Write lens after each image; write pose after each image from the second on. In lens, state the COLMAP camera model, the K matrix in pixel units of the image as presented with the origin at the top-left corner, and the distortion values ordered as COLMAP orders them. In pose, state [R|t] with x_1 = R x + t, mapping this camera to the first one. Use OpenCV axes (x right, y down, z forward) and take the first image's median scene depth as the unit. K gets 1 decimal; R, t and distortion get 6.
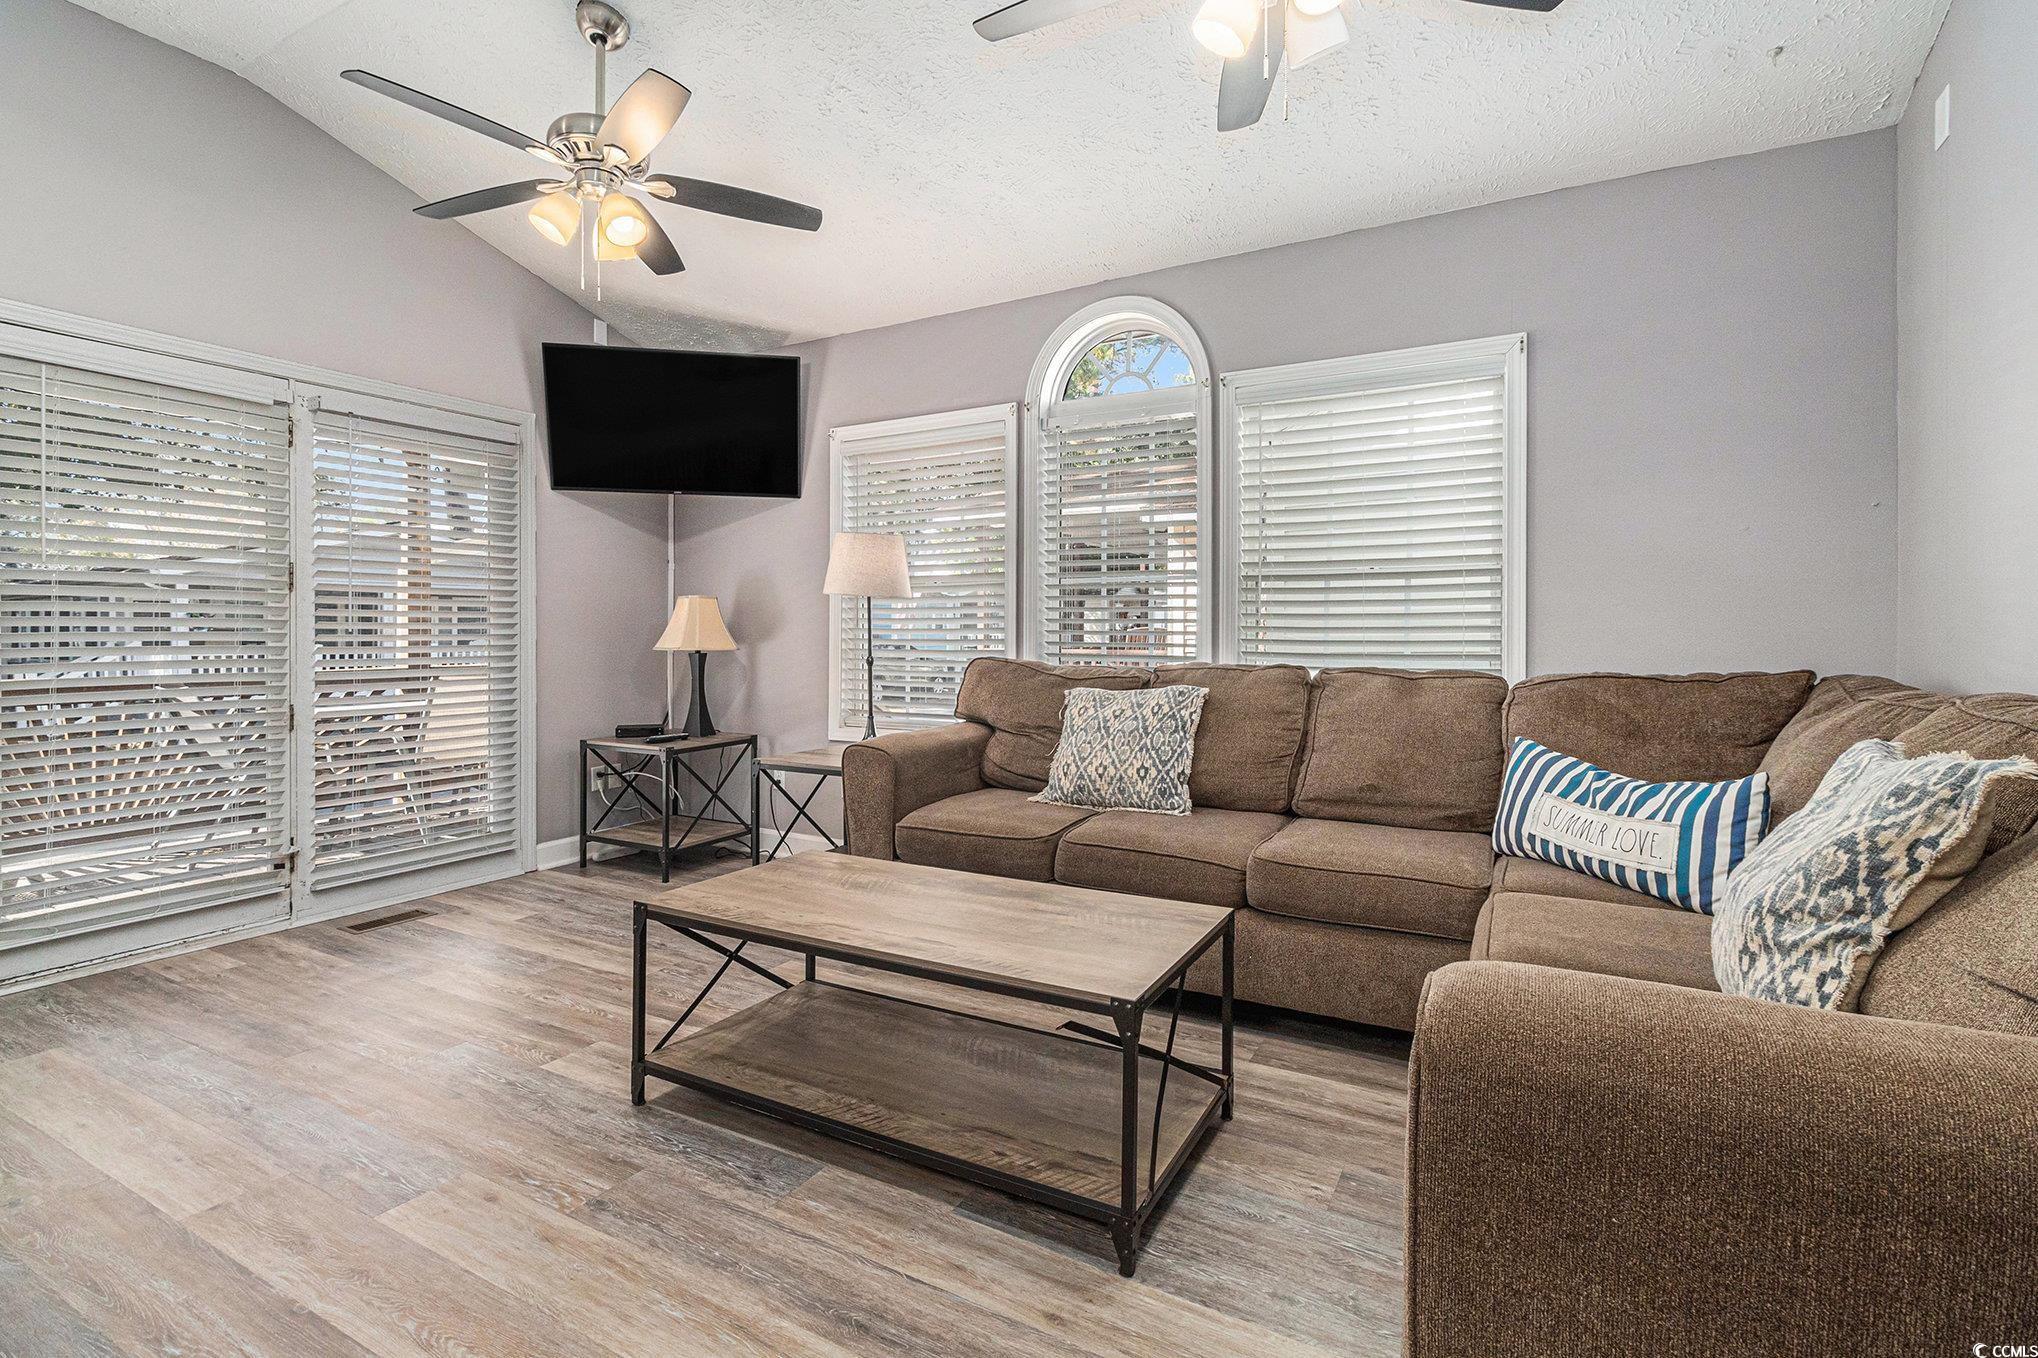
lens RADIAL K [[950.0, 0, 1014.3], [0, 950.0, 629.8], [0, 0, 1]] dist [0.001850, 0.000386]
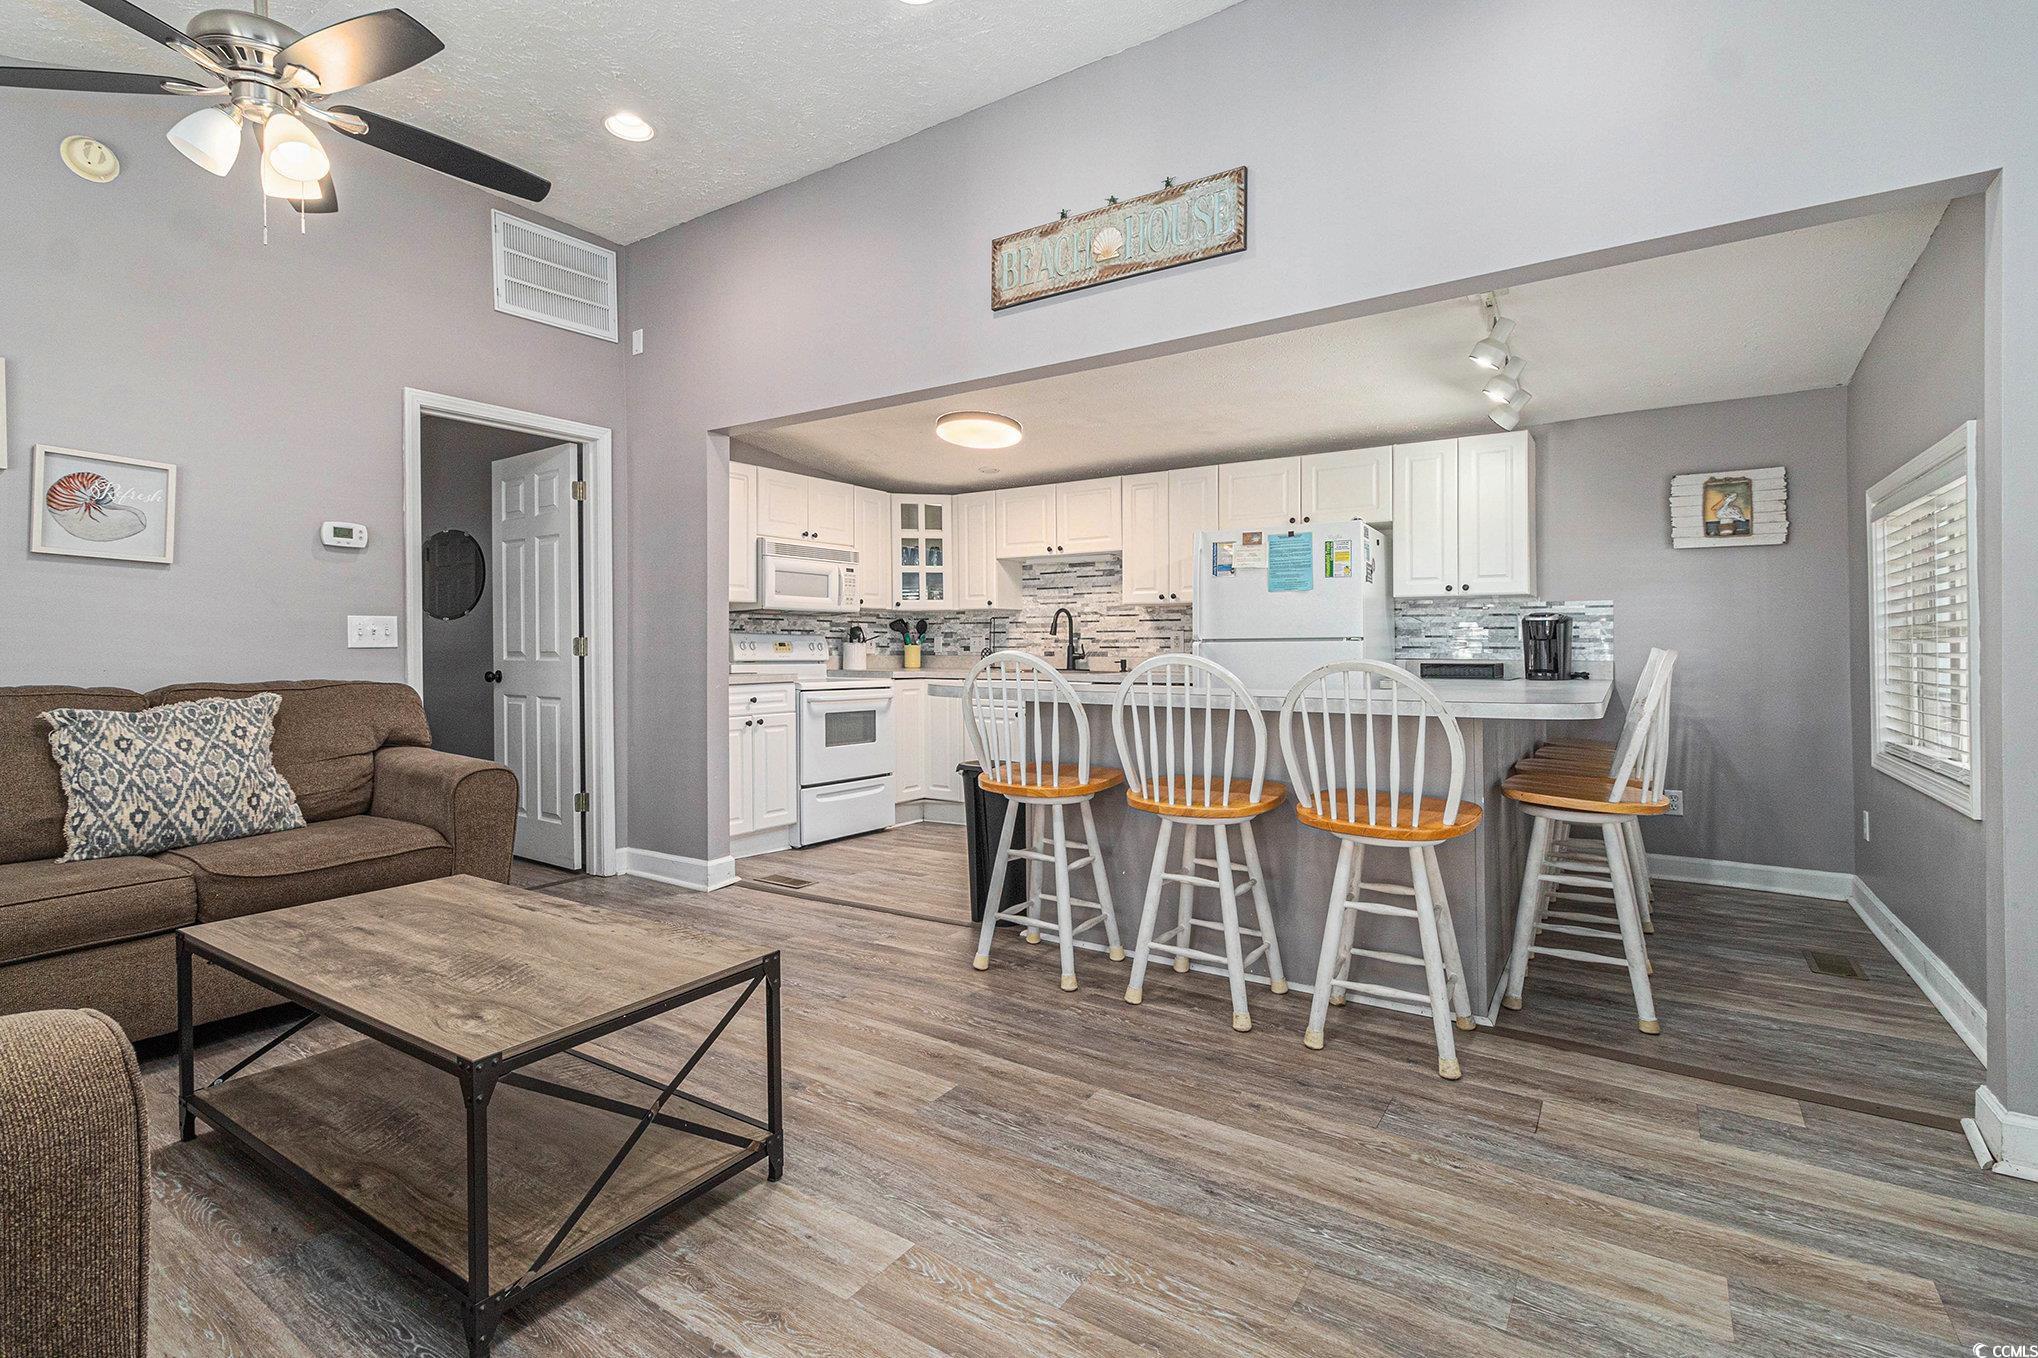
lens RADIAL K [[948.5, 0, 1011.8], [0, 948.5, 669.9], [0, 0, 1]] dist [-0.007515, -0.000065]
pose [[-0.996684, -0.003892, 0.081279, -0.598785], [-0.002337, 0.999813, 0.019221, 0.004747], [-0.081339, 0.018967, -0.996506, 1.621727]]
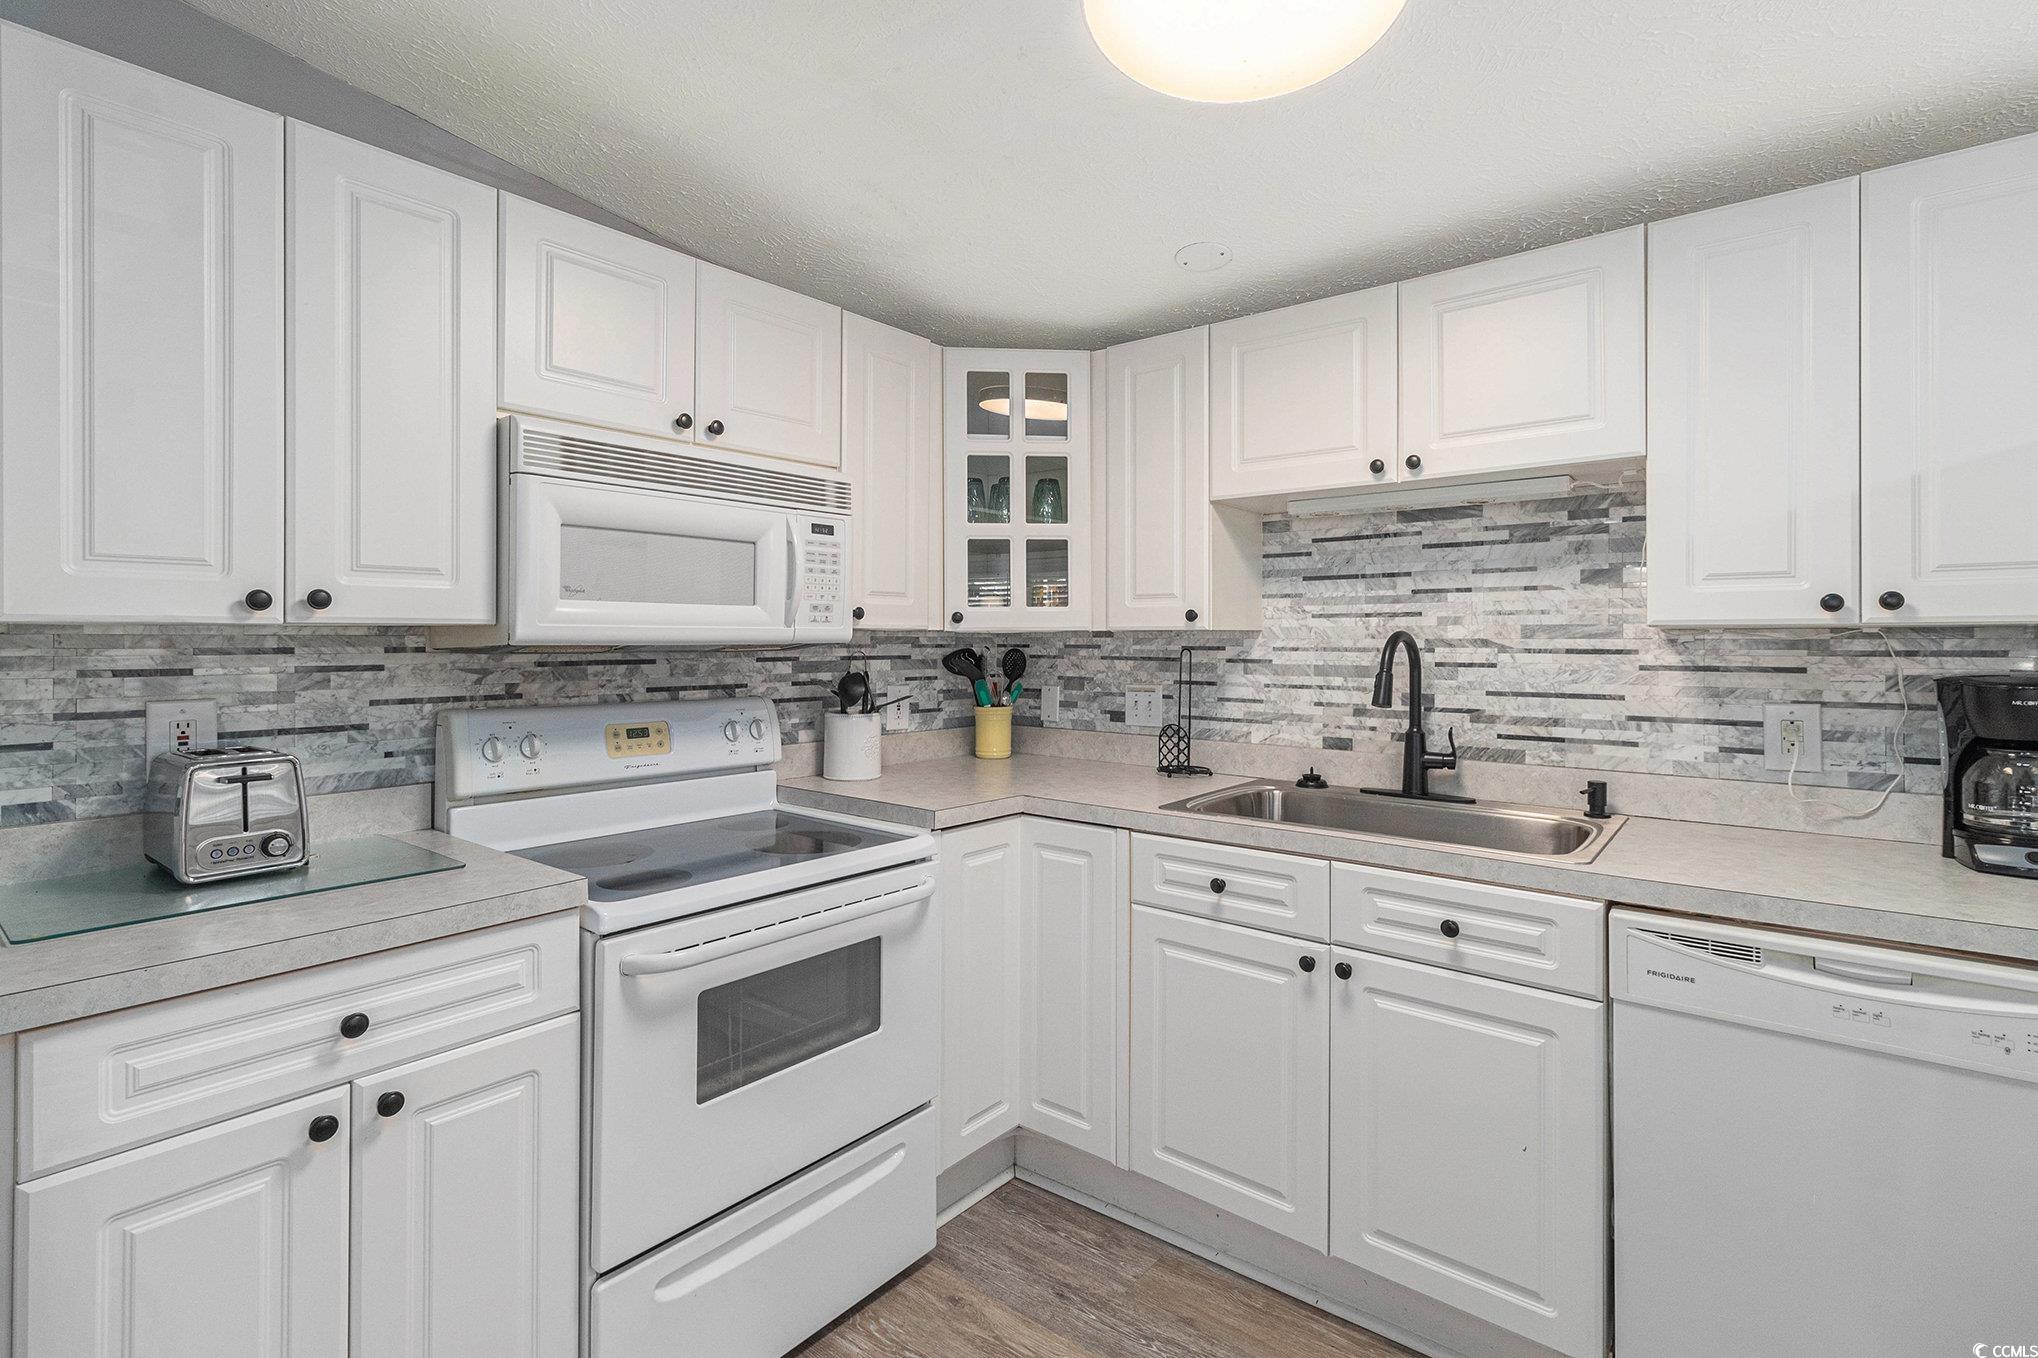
lens RADIAL K [[947.1, 0, 1012.0], [0, 947.1, 639.7], [0, 0, 1]] dist [0.002583, 0.000281]
pose [[-0.985280, -0.004068, 0.170897, -0.328438], [-0.004754, 0.999982, -0.003606, -0.091852], [-0.170879, -0.004366, -0.985282, 0.150626]]
